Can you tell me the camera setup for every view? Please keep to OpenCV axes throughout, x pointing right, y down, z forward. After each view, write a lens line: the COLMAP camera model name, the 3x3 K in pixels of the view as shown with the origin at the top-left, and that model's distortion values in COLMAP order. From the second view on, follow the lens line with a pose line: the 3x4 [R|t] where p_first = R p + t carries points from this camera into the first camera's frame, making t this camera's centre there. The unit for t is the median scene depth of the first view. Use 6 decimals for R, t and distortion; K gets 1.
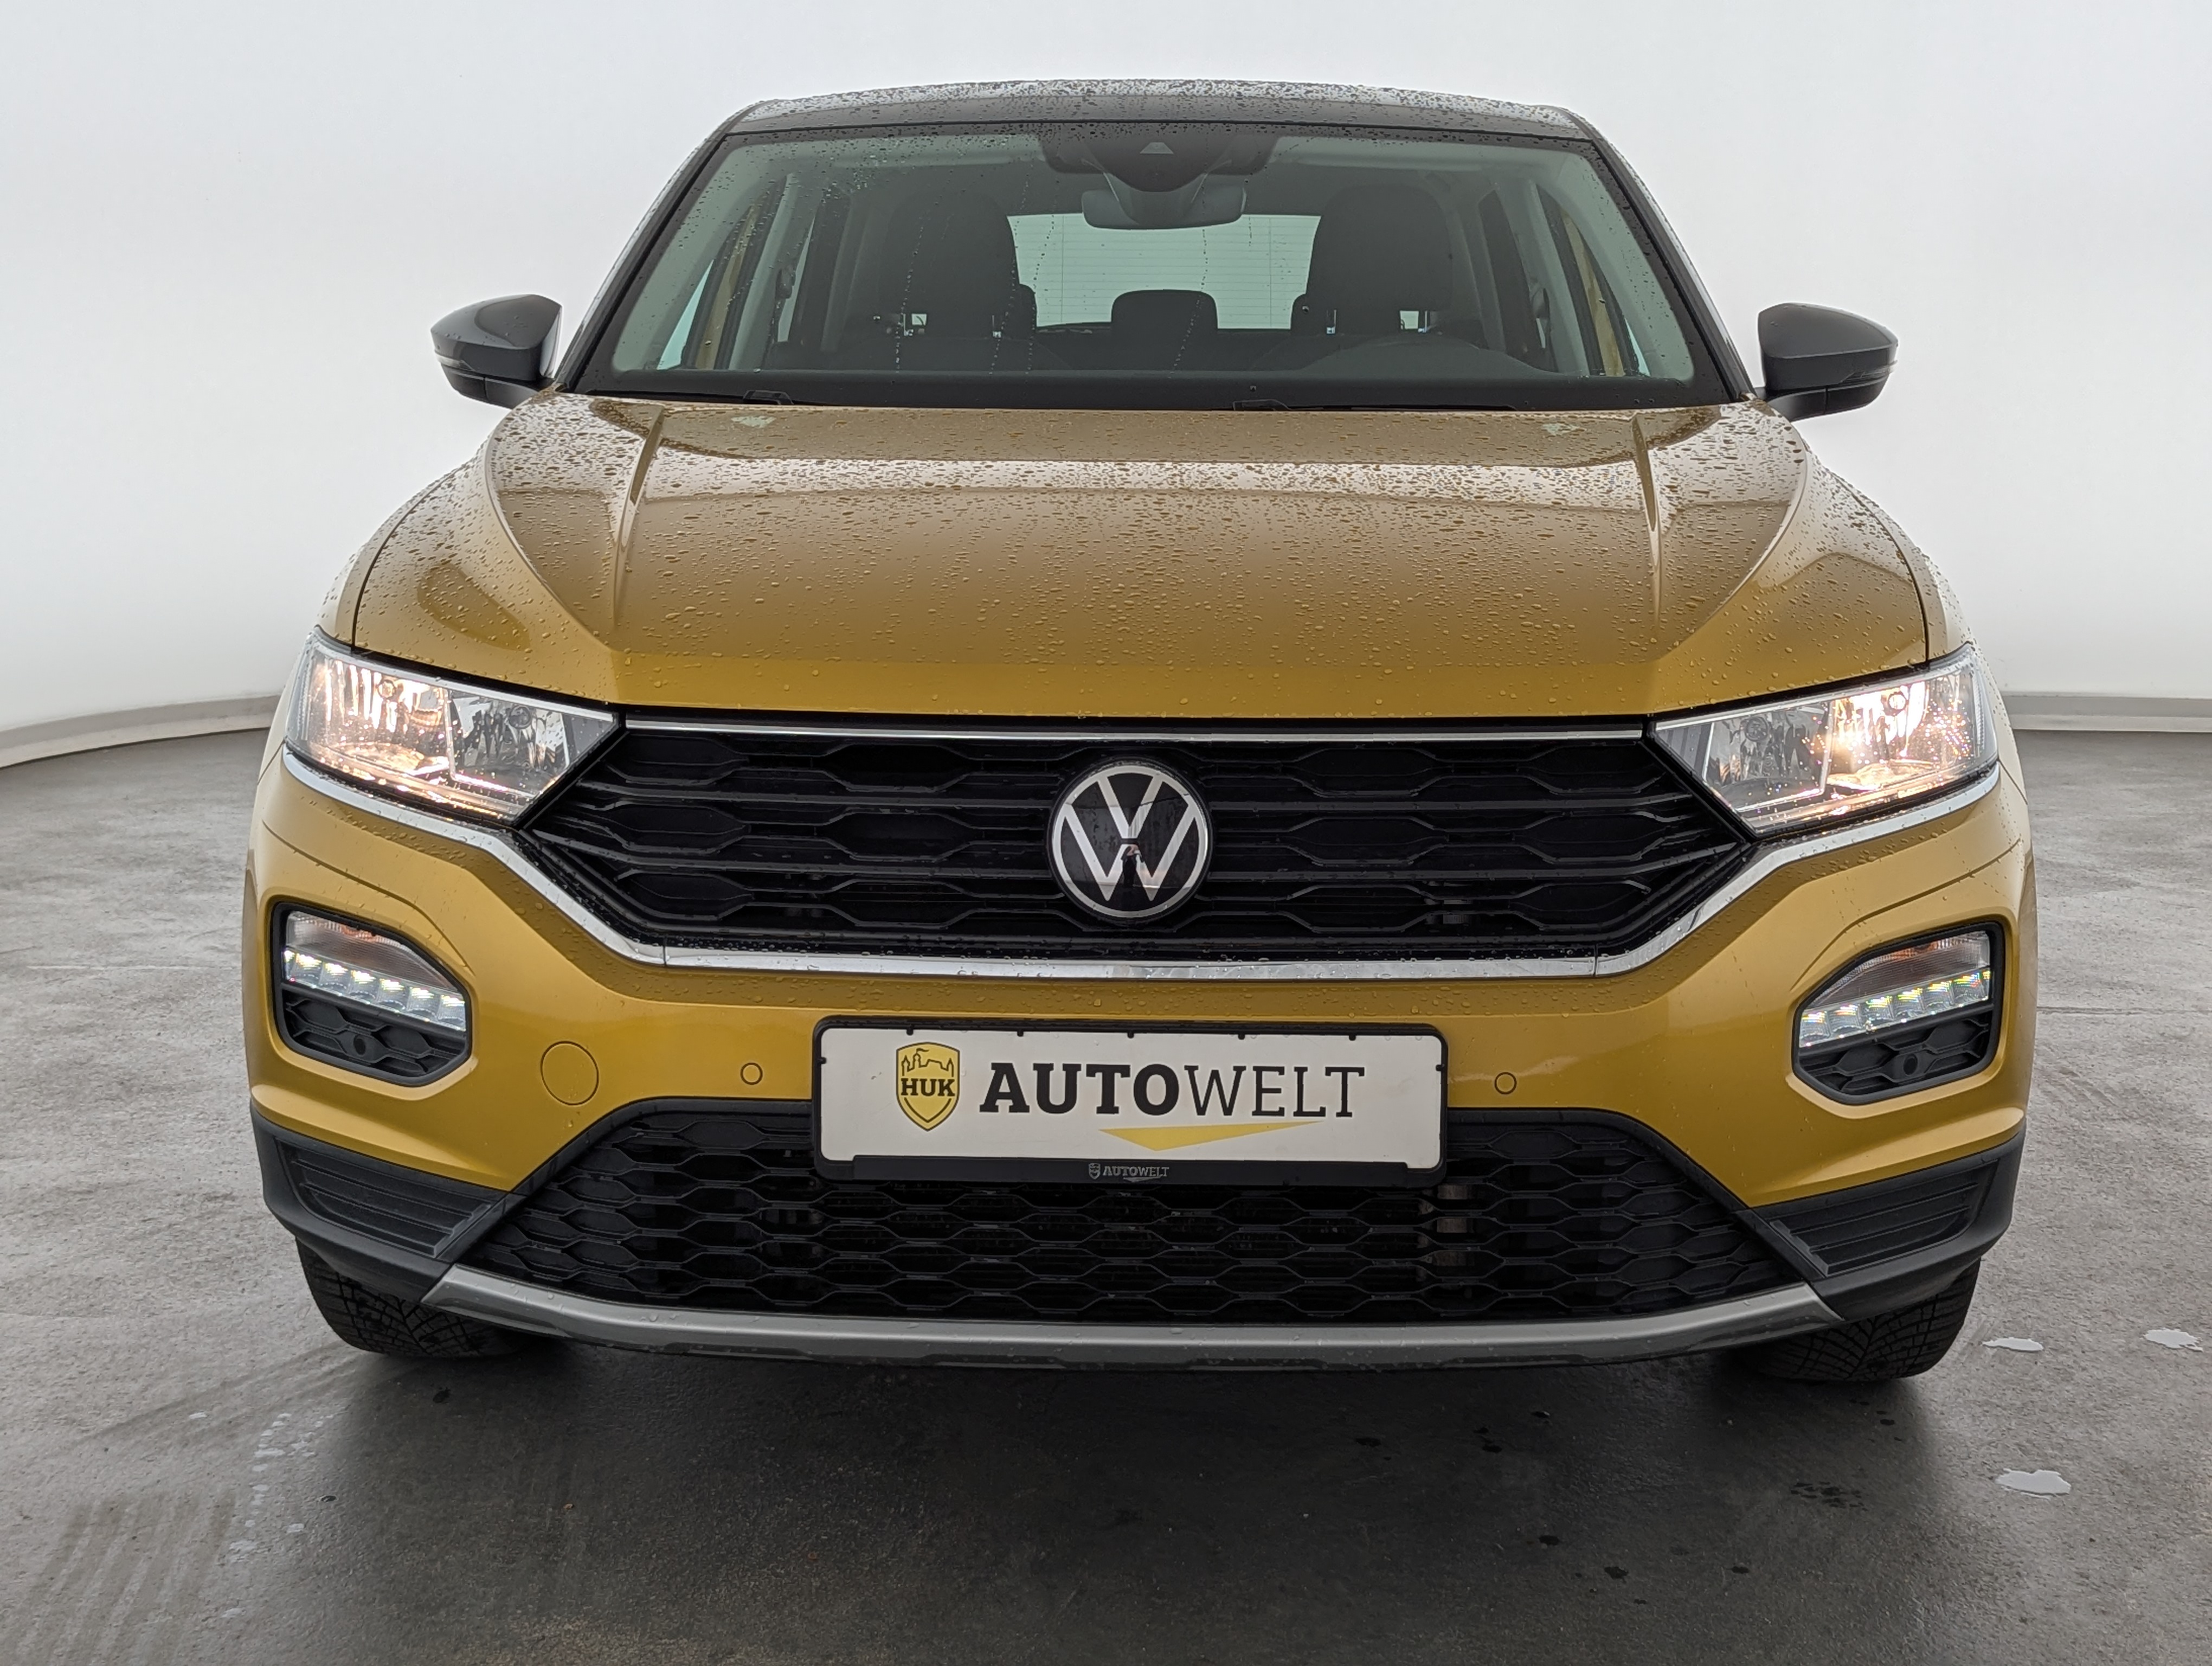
lens RADIAL K [[2391.6, 0, 1097.3], [0, 2391.6, 834.5], [0, 0, 1]] dist [-0.006400, 0.000000]
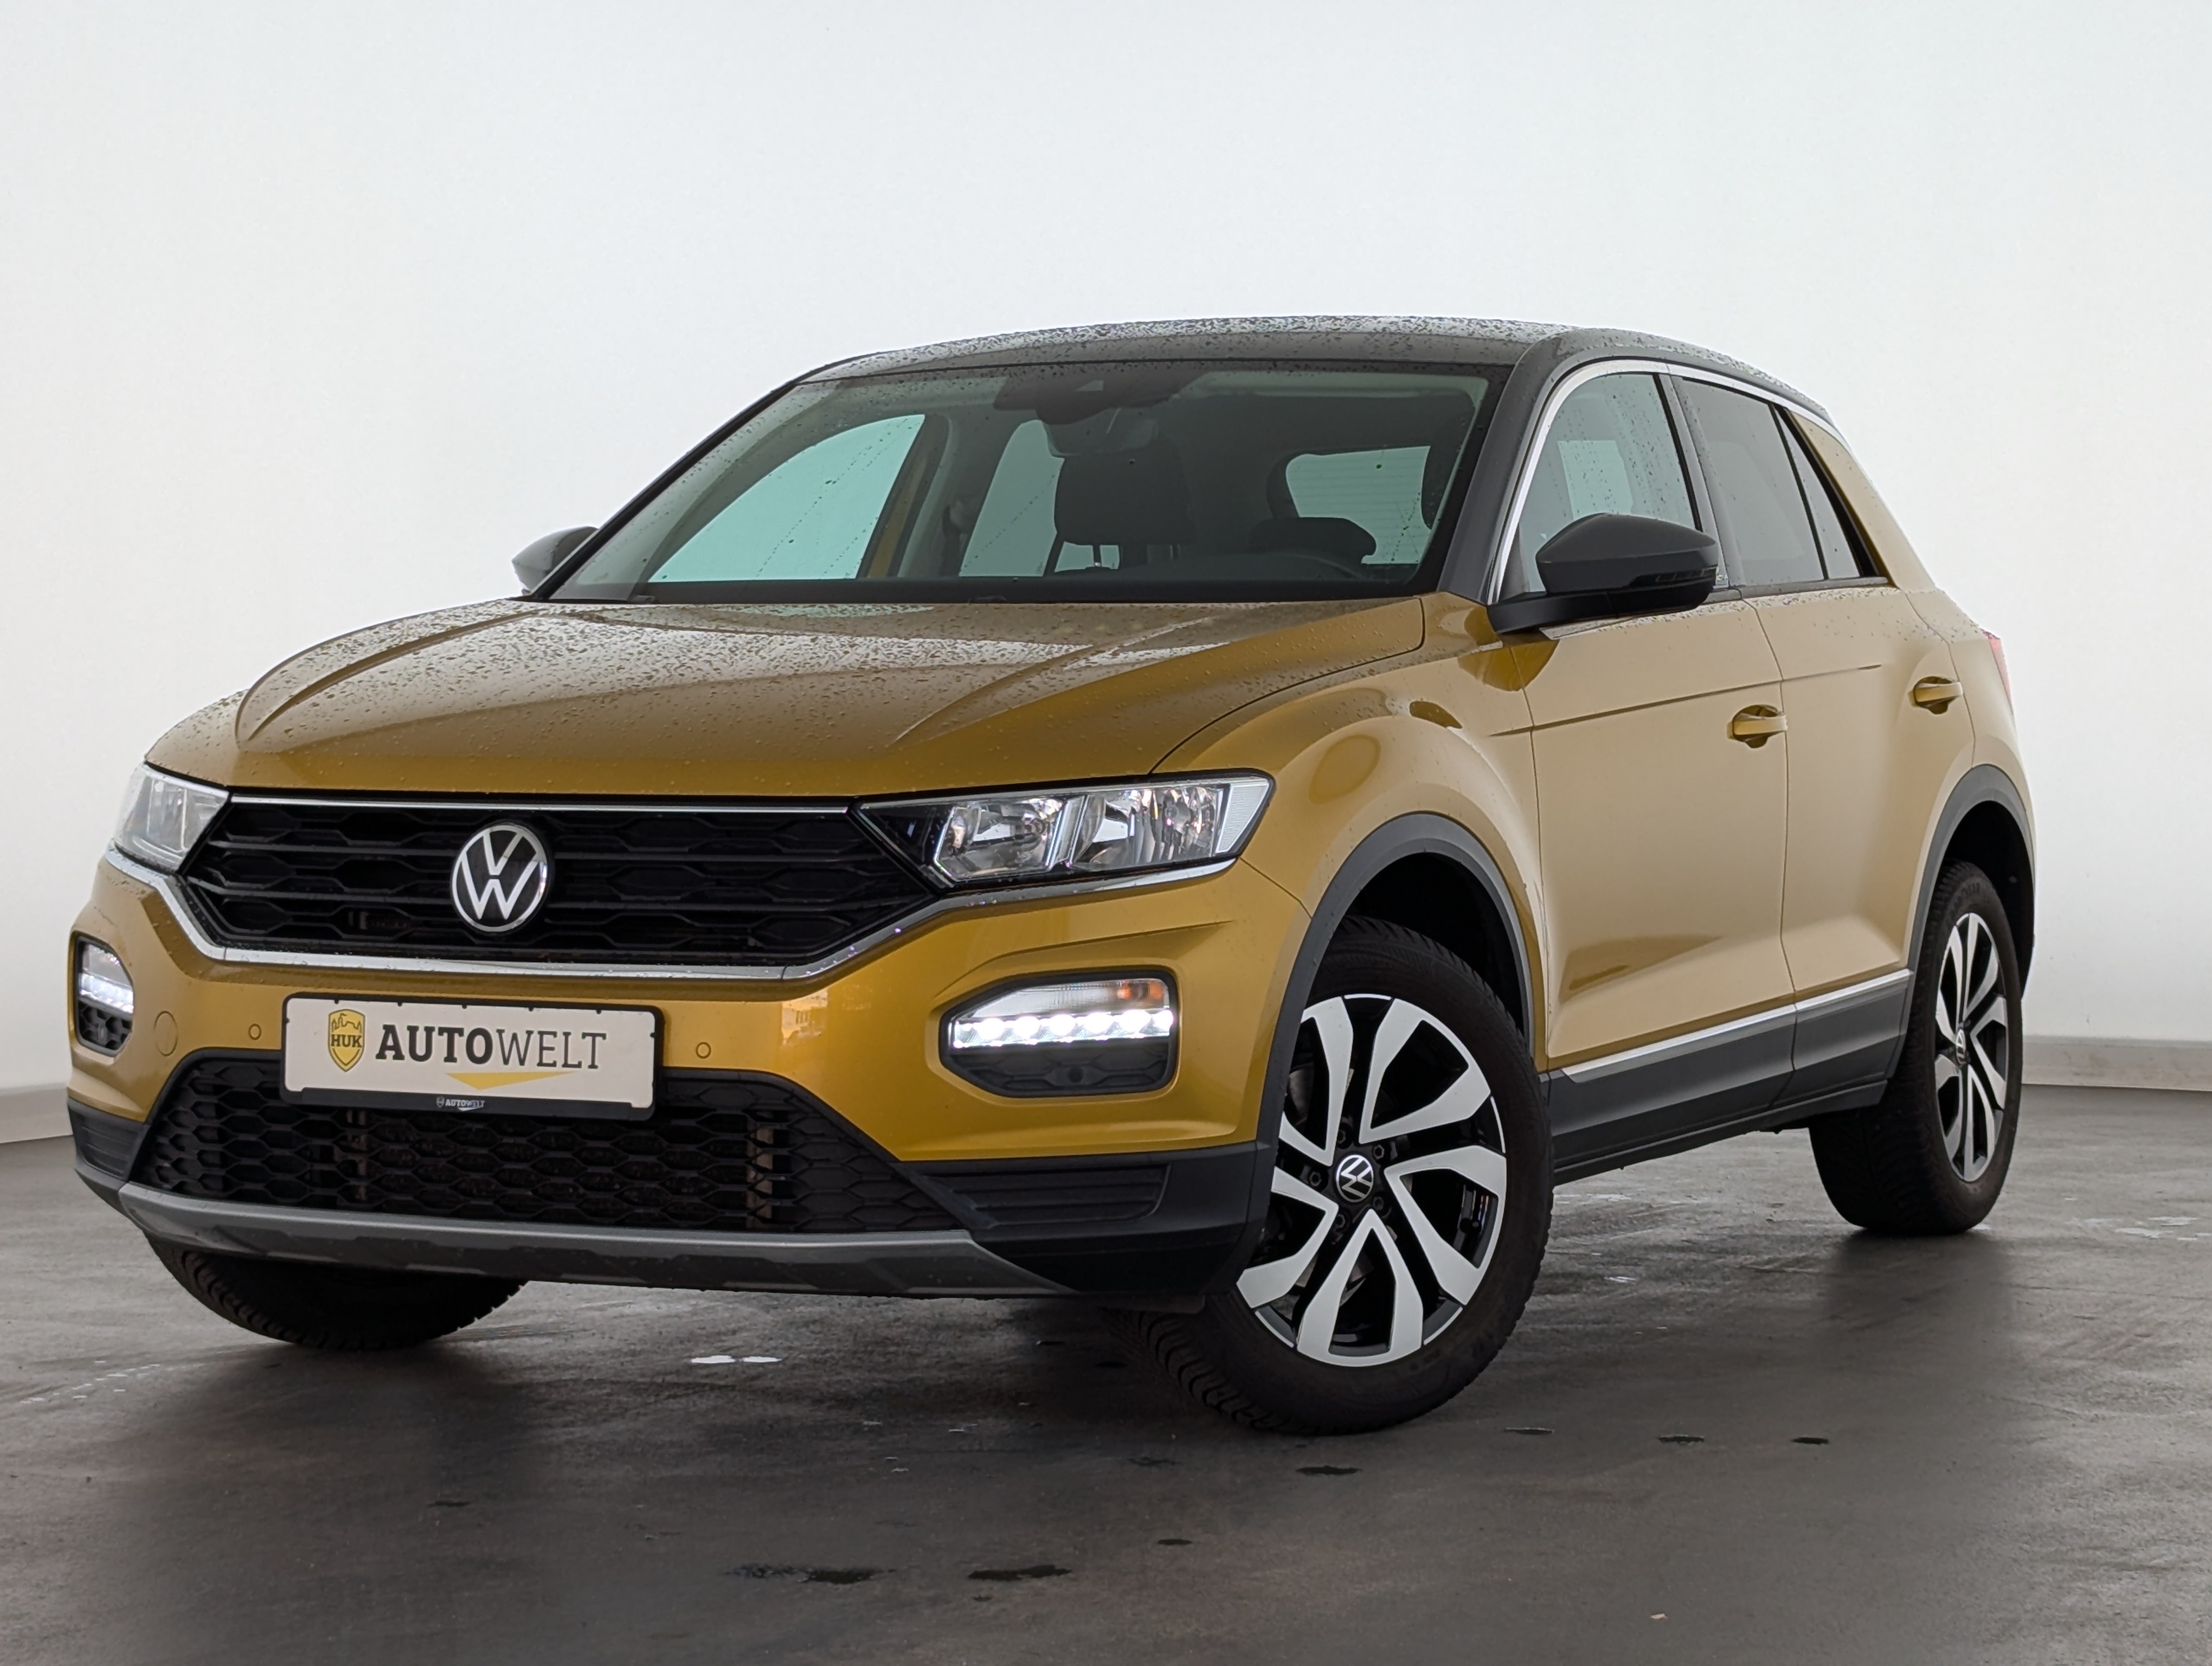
lens RADIAL K [[3676.0, 0, 1107.3], [0, 3676.0, 844.5], [0, 0, 1]] dist [-0.017915, 0.000000]
pose [[0.924042, 0.007570, -0.382217, 1.199819], [-0.057667, 0.991124, -0.119786, 0.227396], [0.377917, 0.132728, 0.916276, -0.872641]]
